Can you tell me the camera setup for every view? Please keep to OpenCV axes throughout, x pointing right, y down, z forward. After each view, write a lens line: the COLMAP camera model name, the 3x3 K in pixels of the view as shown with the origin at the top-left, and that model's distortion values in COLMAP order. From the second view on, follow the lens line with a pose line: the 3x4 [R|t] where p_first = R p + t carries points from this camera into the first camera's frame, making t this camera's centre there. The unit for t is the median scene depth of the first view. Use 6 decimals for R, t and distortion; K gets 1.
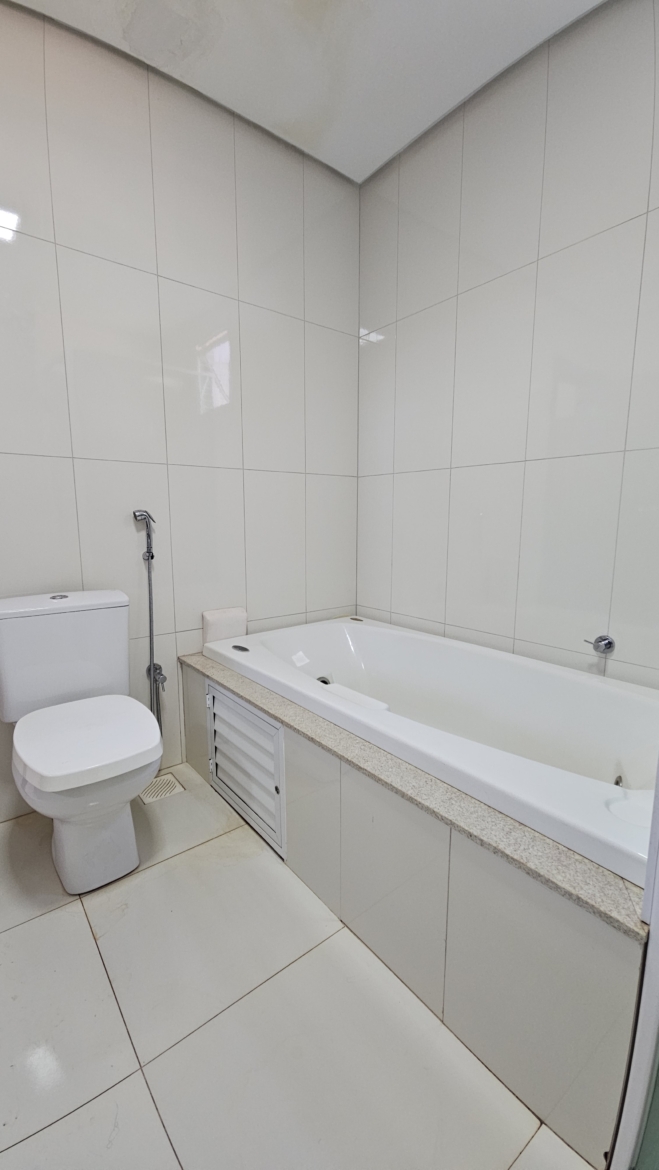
lens RADIAL K [[479.7, 0, 324.4], [0, 479.7, 590.4], [0, 0, 1]] dist [0.010101, 0.000236]
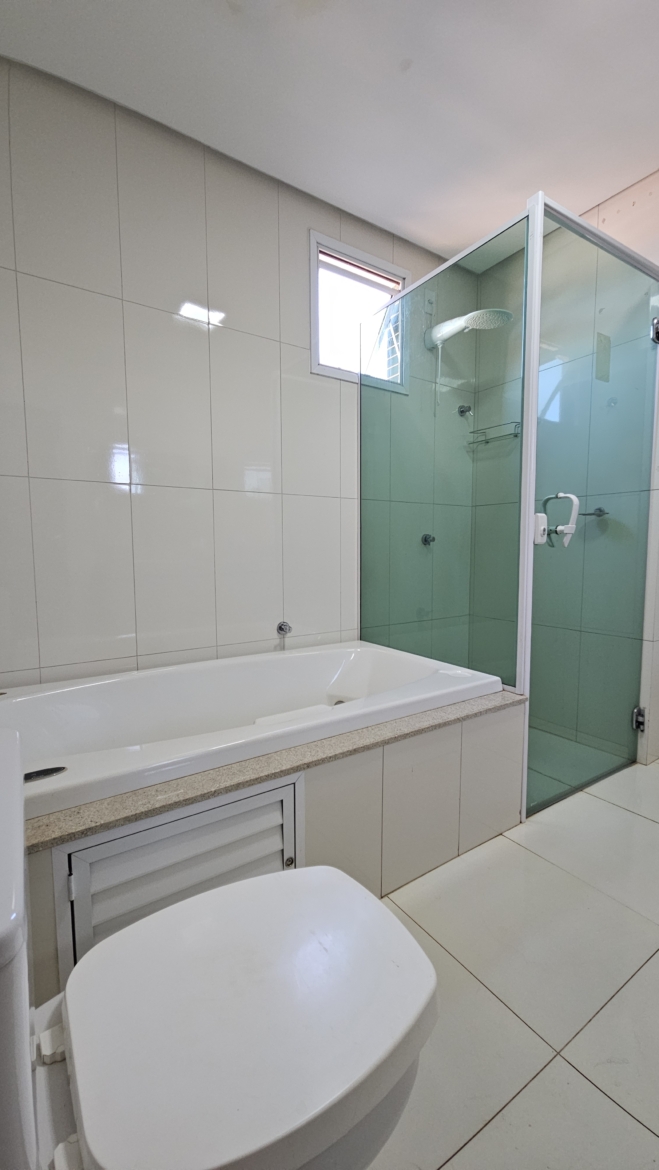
lens RADIAL K [[479.7, 0, 324.3], [0, 479.7, 583.8], [0, 0, 1]] dist [0.010101, 0.000236]
pose [[0.097319, -0.096461, 0.990568, -0.819996], [0.146683, 0.985813, 0.081587, -0.119314], [-0.984385, 0.137360, 0.110087, 0.695929]]
